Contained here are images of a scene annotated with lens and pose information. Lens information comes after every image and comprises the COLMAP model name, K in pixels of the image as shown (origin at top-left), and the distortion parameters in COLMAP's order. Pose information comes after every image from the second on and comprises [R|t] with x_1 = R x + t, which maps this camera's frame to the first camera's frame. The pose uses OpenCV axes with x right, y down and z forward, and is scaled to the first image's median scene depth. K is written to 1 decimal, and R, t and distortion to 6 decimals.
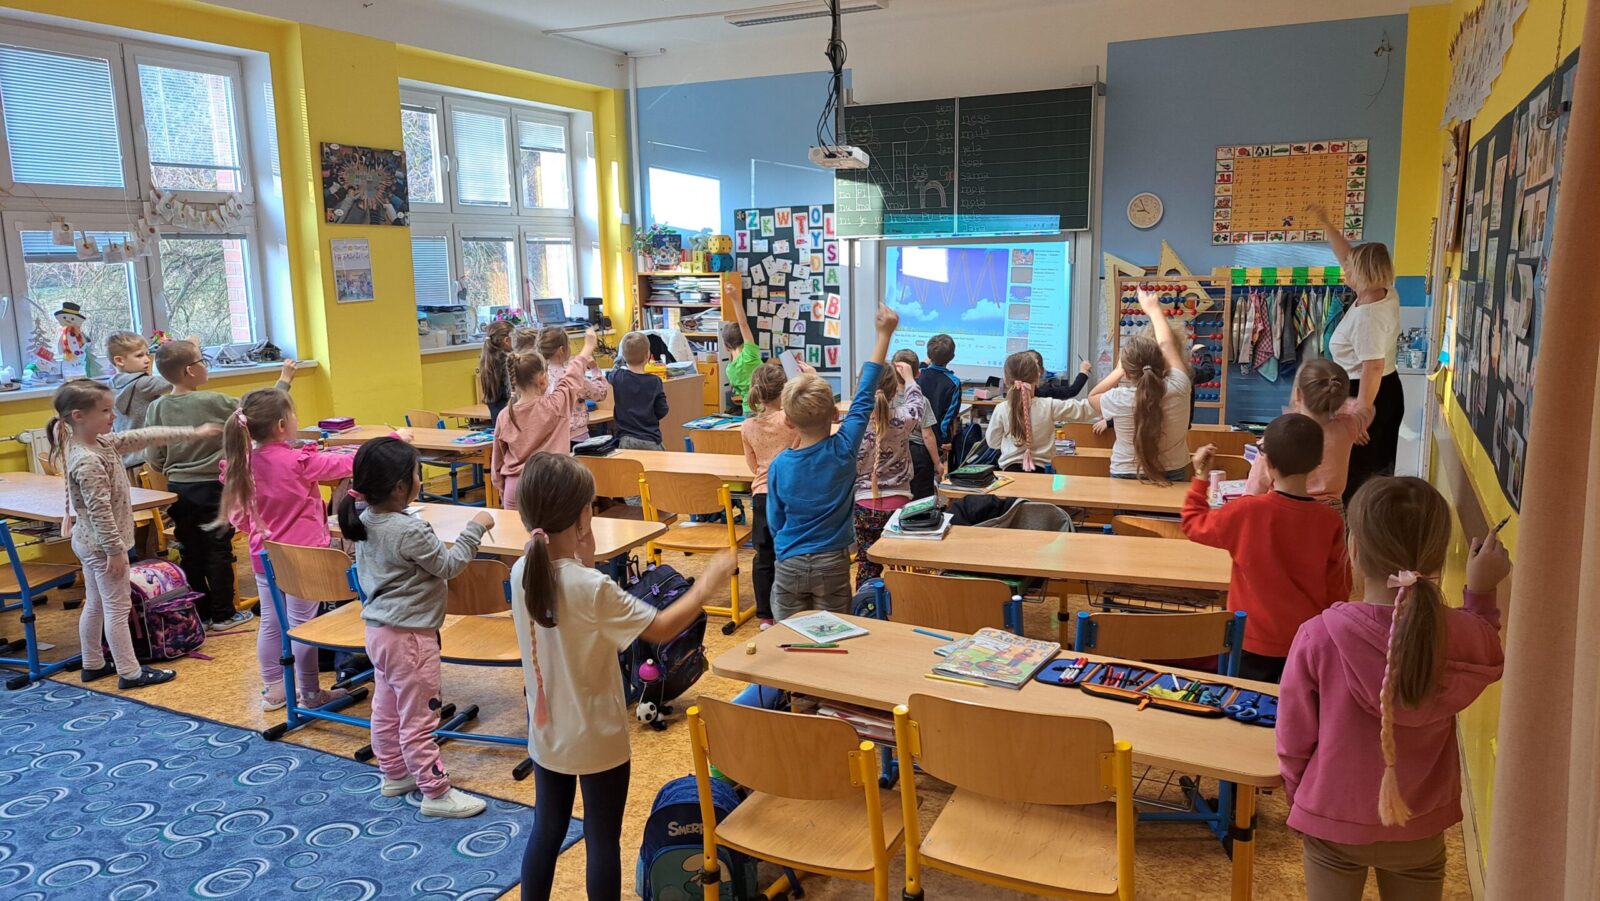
lens RADIAL K [[1141.4, 0, 806.2], [0, 1141.4, 453.1], [0, 0, 1]] dist [0.108836, -0.149863]
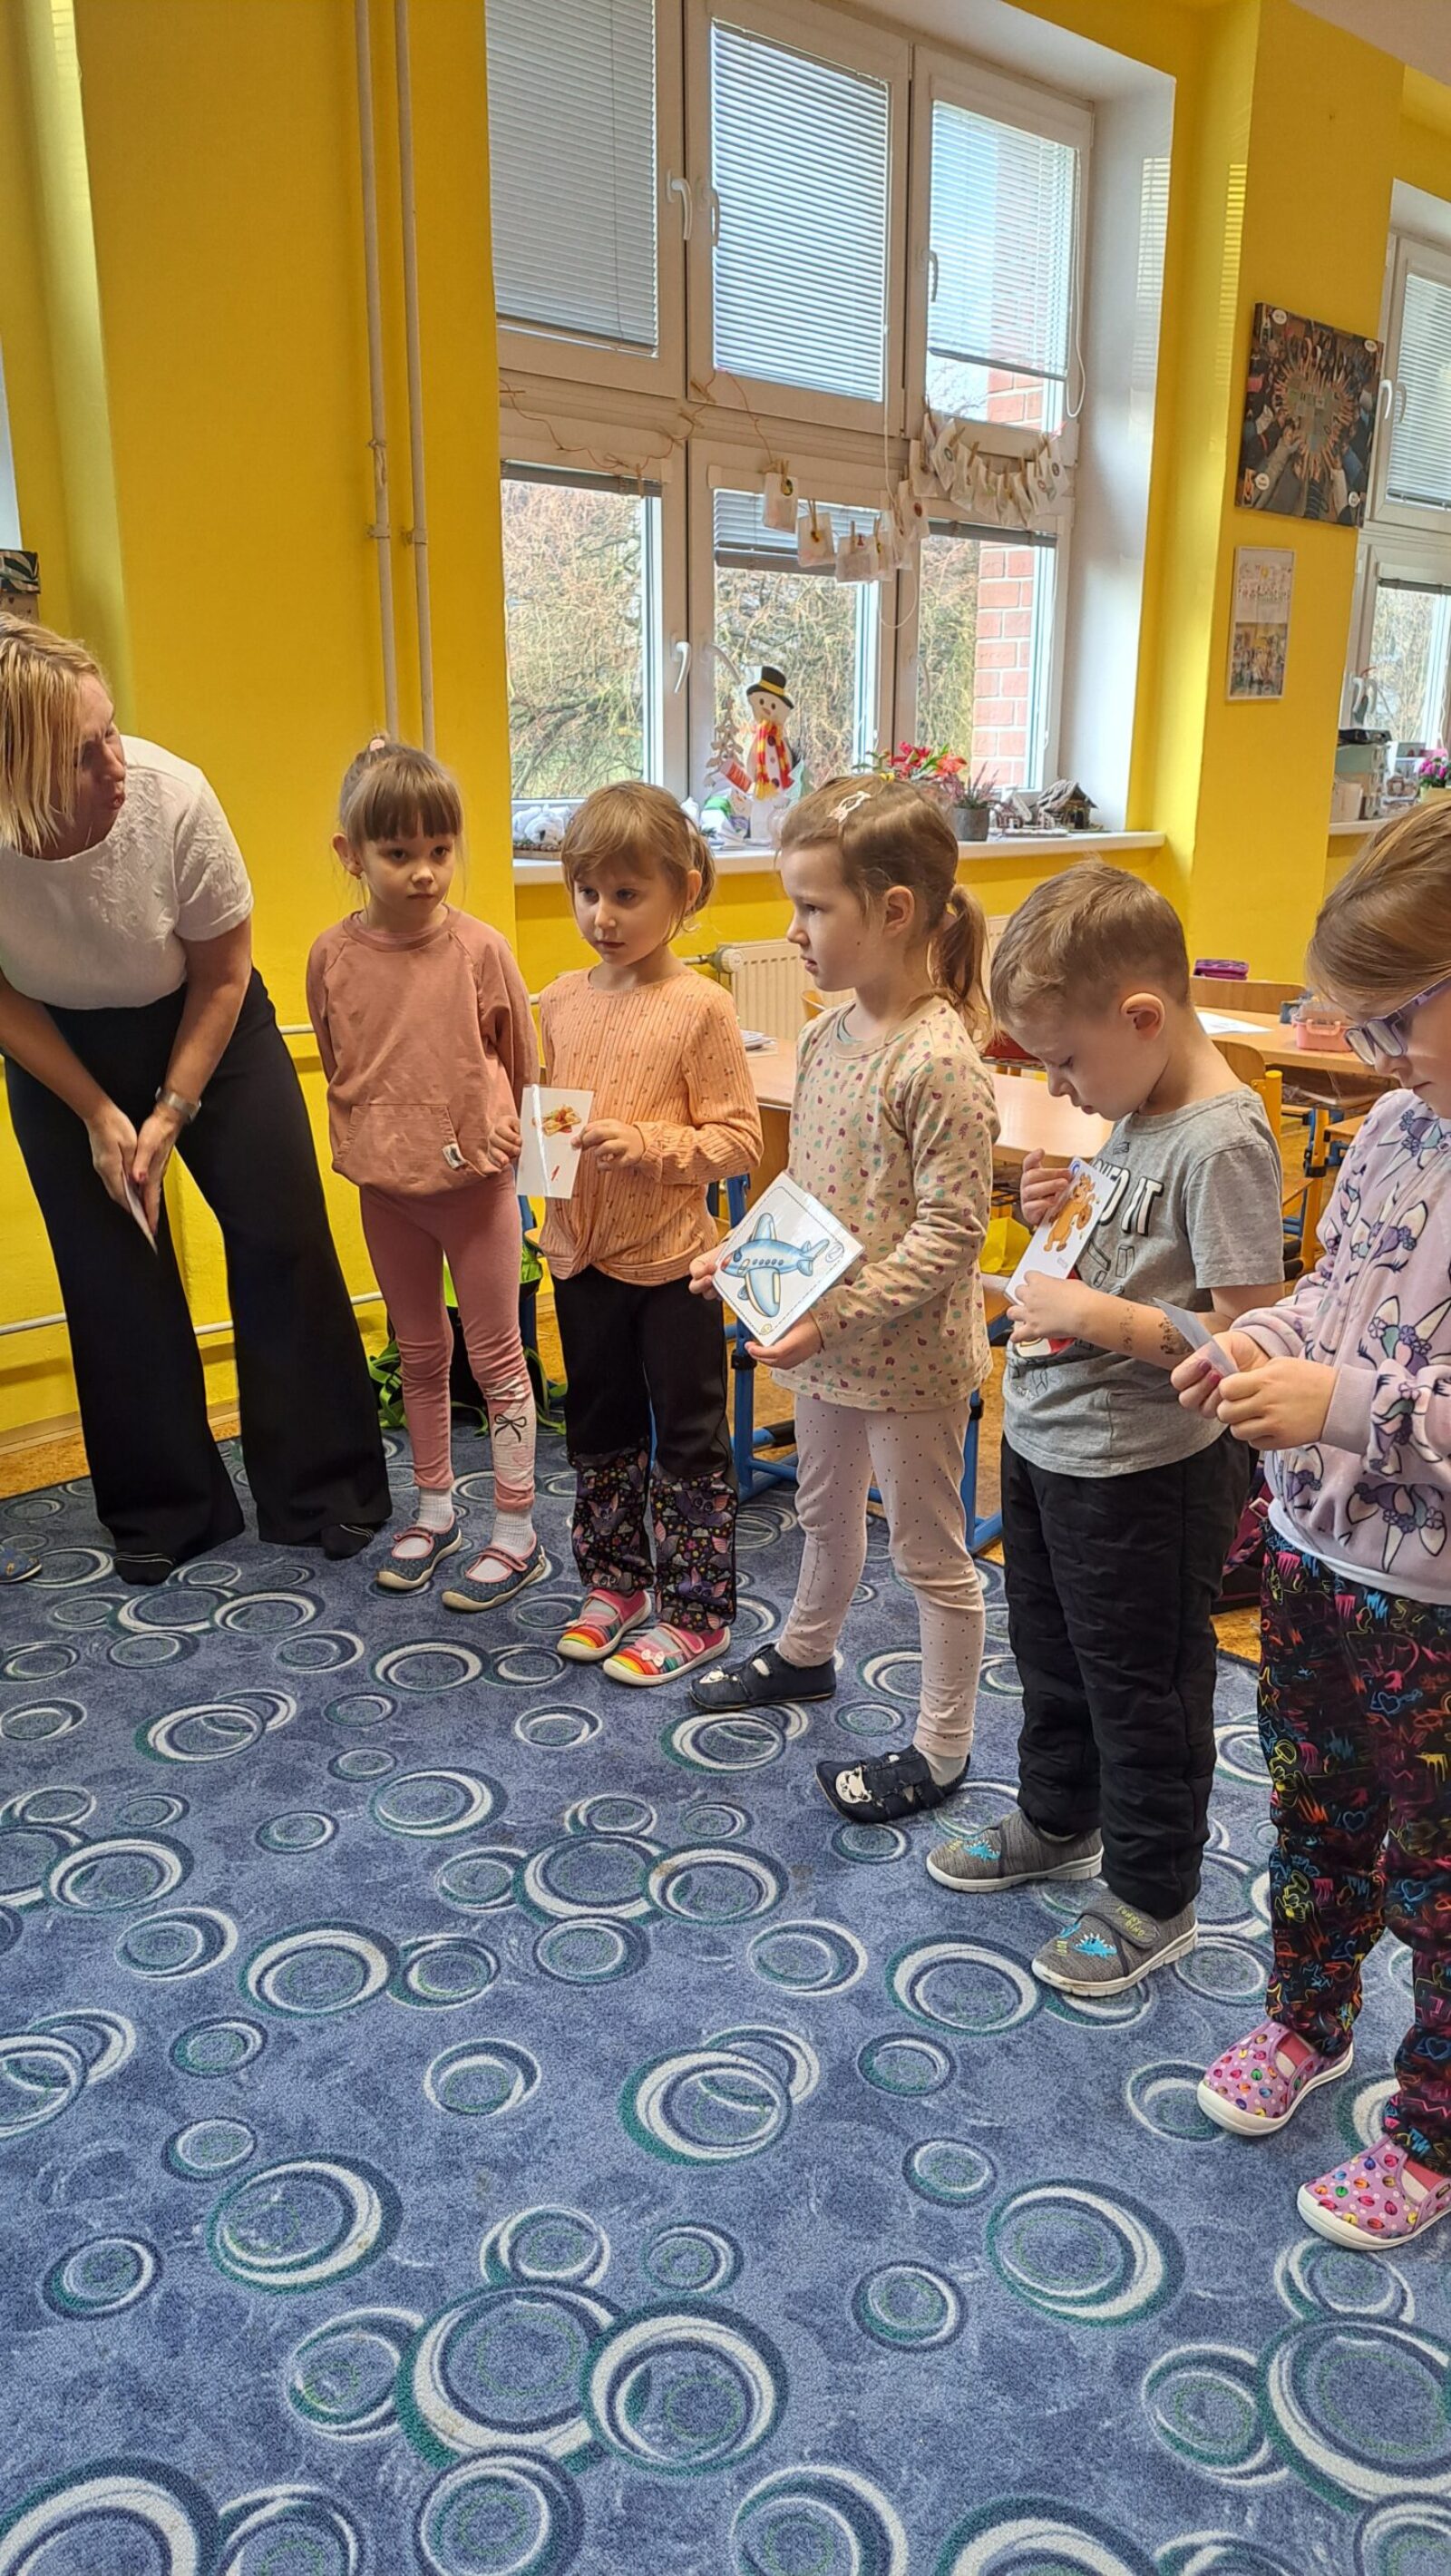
lens RADIAL K [[1848.7, 0, 721.3], [0, 1848.7, 1308.4], [0, 0, 1]] dist [0.085953, -0.110564]
pose [[0.947843, 0.112175, -0.298346, -0.280153], [-0.074819, 0.988174, 0.133842, 0.014661], [0.309832, -0.104540, 0.945027, 0.194953]]
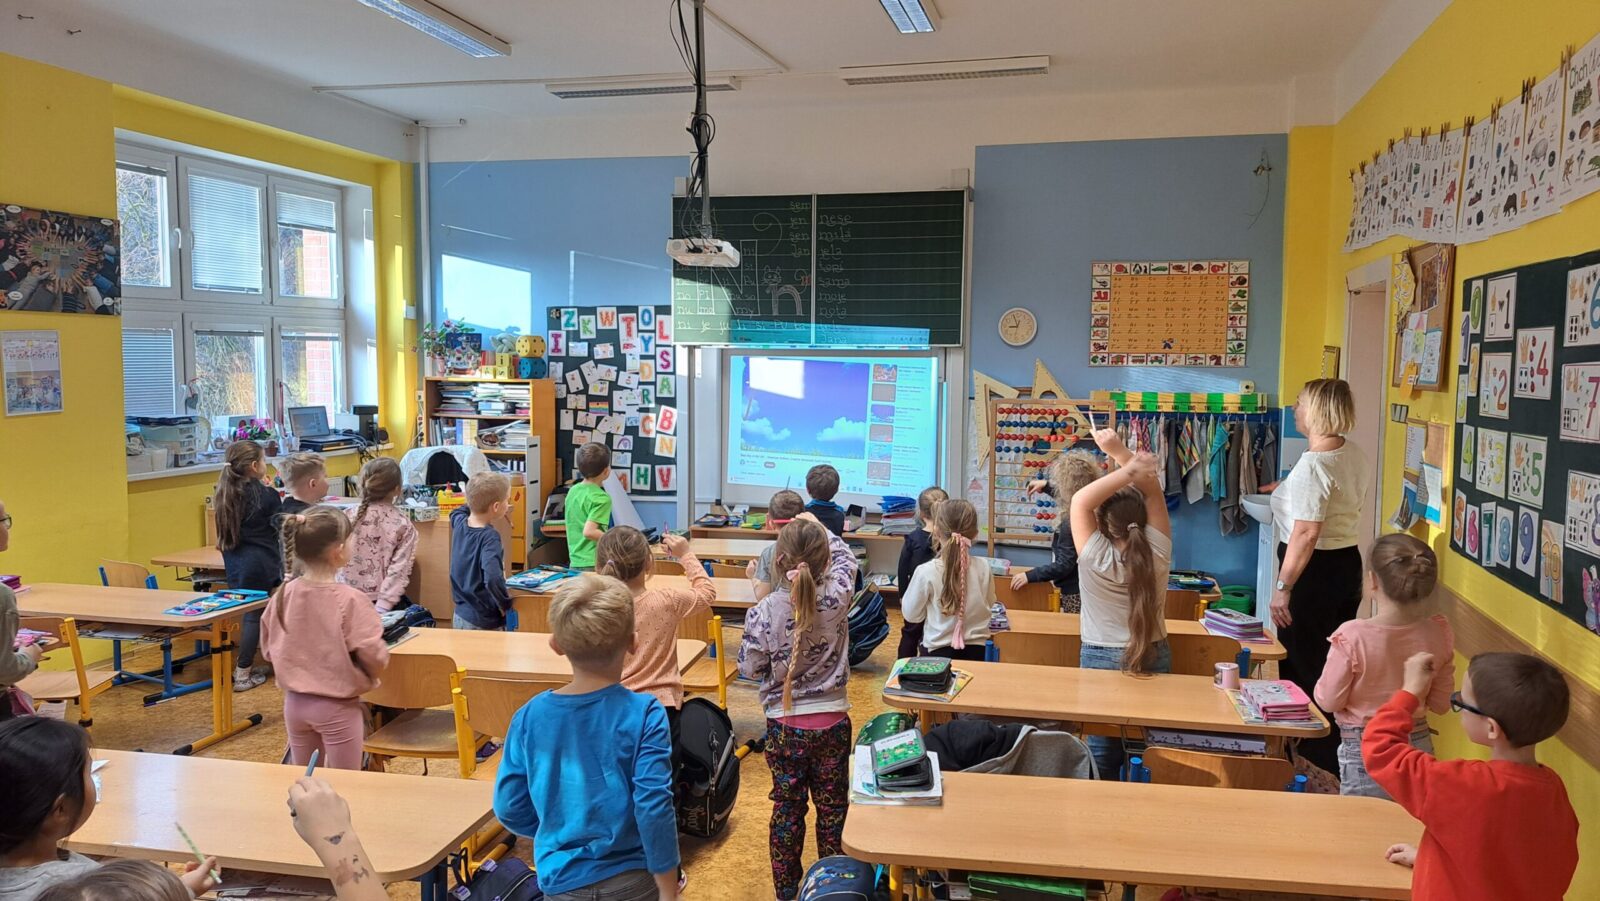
lens RADIAL K [[1159.4, 0, 818.1], [0, 1159.4, 439.9], [0, 0, 1]] dist [0.094604, -0.075868]
pose [[0.979322, 0.011244, 0.201997, -0.041341], [0.007983, 0.995529, -0.094119, -0.031378], [-0.202152, 0.093785, 0.974853, 0.126730]]
